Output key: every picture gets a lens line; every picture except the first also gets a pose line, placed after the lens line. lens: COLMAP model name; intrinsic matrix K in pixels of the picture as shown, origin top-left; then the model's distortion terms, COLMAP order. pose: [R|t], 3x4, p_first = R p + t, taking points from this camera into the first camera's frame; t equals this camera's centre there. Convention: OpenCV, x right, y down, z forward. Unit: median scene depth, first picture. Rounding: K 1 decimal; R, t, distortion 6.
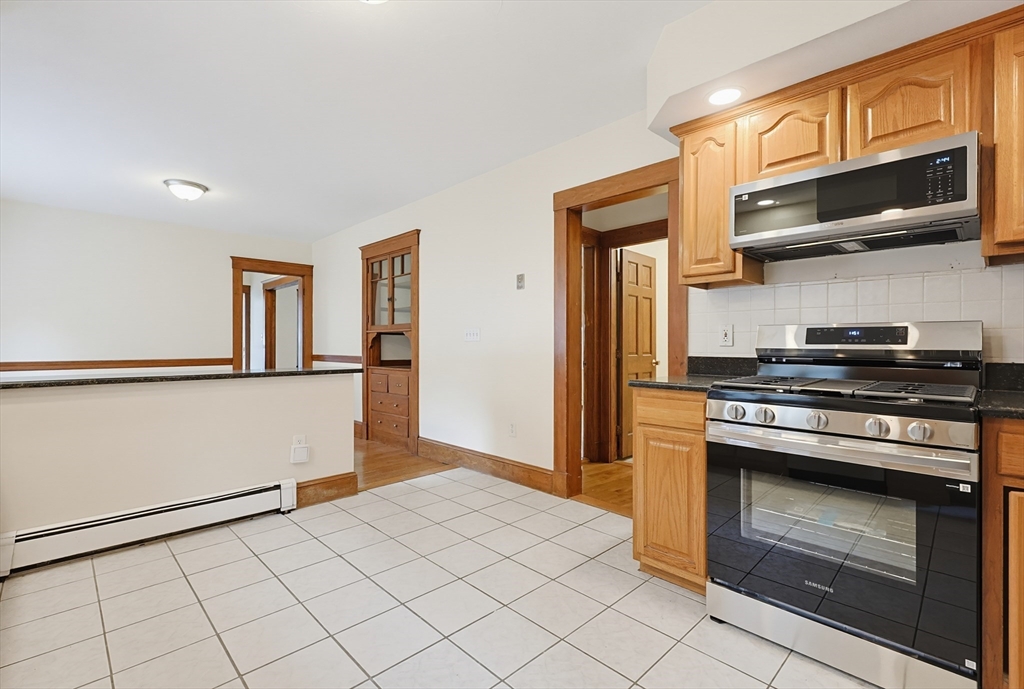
lens RADIAL K [[463.3, 0, 504.8], [0, 463.3, 346.5], [0, 0, 1]] dist [-0.000231, 0.000001]
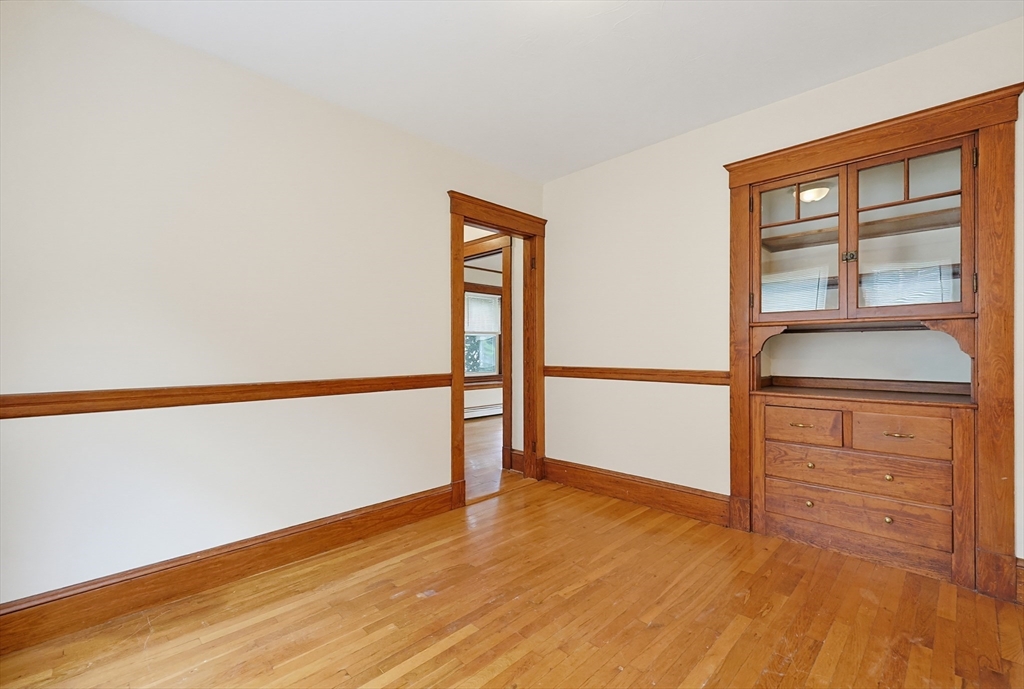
lens RADIAL K [[447.4, 0, 515.3], [0, 447.4, 351.7], [0, 0, 1]] dist [0.000279, 0.000256]
pose [[0.999712, -0.001417, 0.023976, -0.876750], [0.001429, 0.999999, -0.000456, -0.002702], [-0.023976, 0.000490, 0.999712, 0.770235]]
